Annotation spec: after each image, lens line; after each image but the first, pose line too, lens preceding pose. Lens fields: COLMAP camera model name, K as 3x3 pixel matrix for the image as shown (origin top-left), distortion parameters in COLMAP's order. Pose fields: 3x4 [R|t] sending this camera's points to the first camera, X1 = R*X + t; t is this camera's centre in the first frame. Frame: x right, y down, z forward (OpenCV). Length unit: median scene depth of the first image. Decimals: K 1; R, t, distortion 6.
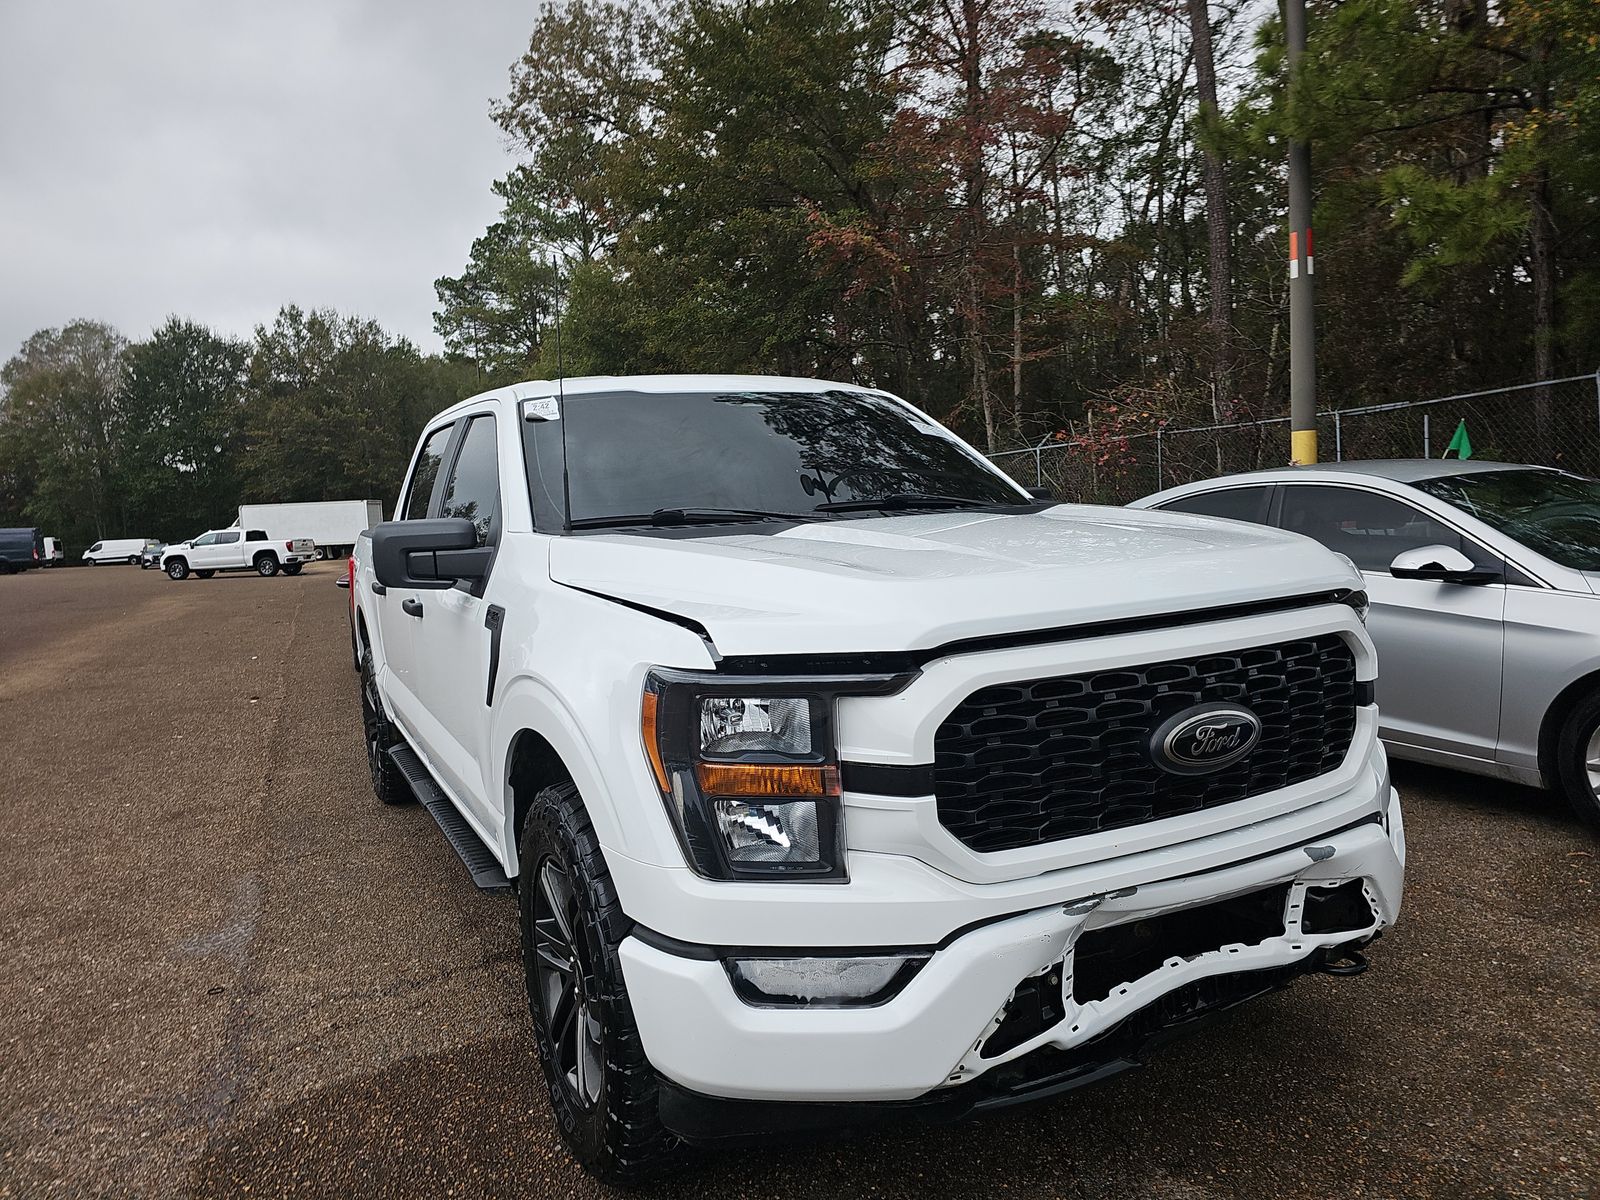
lens RADIAL K [[1055.6, 0, 773.0], [0, 1055.6, 600.7], [0, 0, 1]] dist [0.056059, -0.067022]
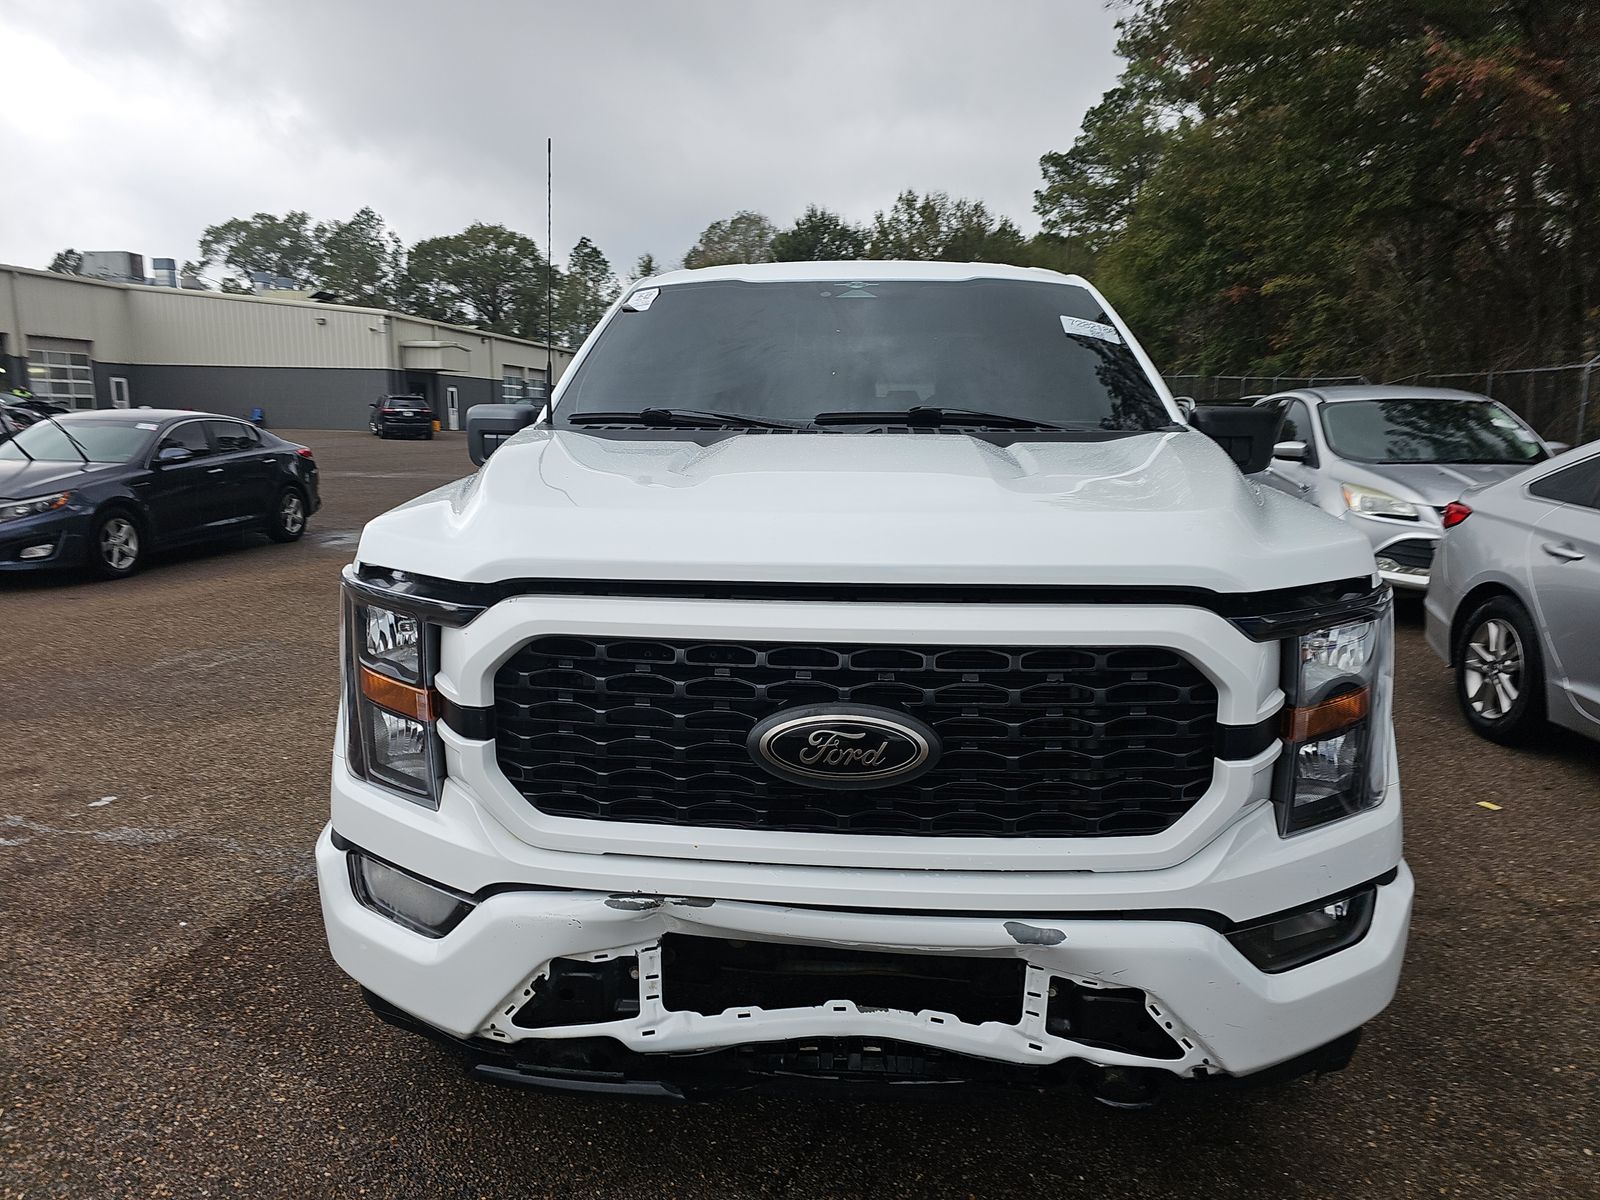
lens RADIAL K [[1055.6, 0, 802.5], [0, 1055.6, 605.8], [0, 0, 1]] dist [0.056059, -0.067022]
pose [[0.853714, 0.152183, -0.498009, 0.440344], [-0.096913, 0.986069, 0.135191, -0.043975], [0.511645, -0.067151, 0.856569, 0.190612]]
